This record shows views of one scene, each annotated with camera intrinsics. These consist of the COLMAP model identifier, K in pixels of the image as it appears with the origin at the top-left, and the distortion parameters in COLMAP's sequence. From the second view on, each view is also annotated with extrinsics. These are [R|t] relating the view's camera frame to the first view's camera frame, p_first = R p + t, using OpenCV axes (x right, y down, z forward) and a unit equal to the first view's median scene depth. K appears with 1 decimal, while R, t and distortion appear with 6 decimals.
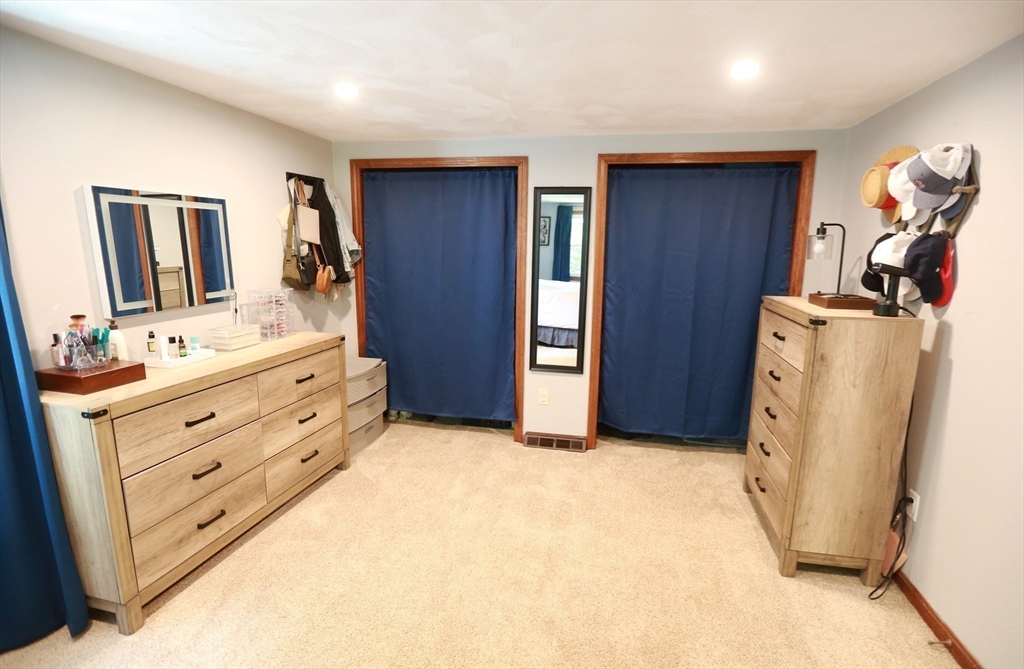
lens RADIAL K [[505.3, 0, 512.4], [0, 505.3, 341.4], [0, 0, 1]] dist [-0.026731, 0.001312]
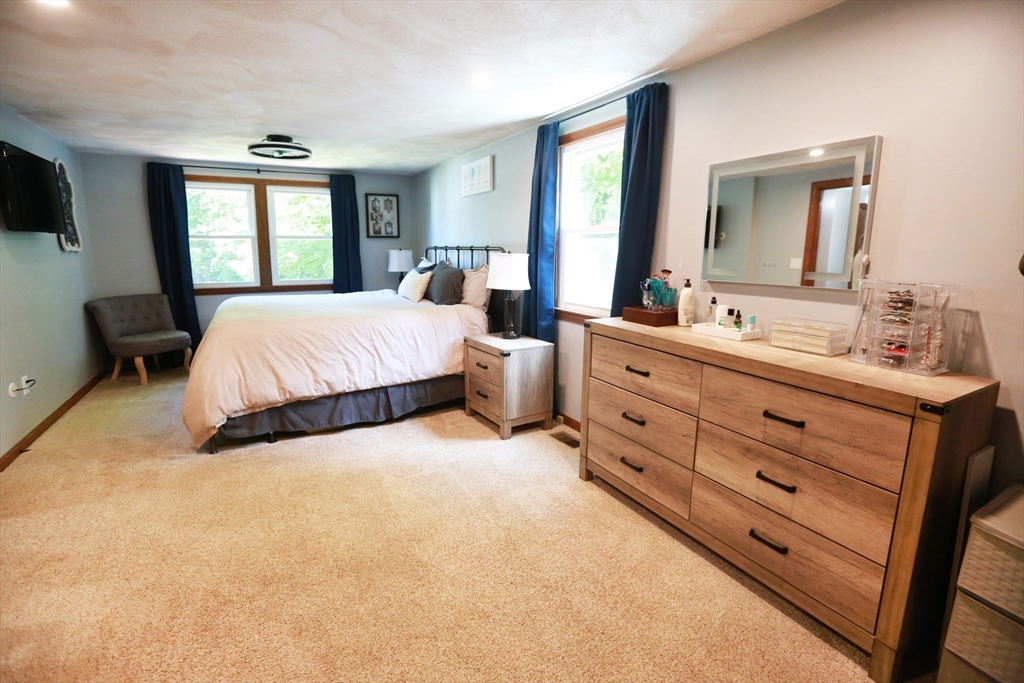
lens RADIAL K [[472.6, 0, 512.0], [0, 472.6, 332.1], [0, 0, 1]] dist [-0.041327, 0.015397]
pose [[-0.735302, 0.092012, -0.671464, 0.233510], [-0.152564, 0.942841, 0.296268, -0.167299], [0.660344, 0.320288, -0.679236, 1.331156]]
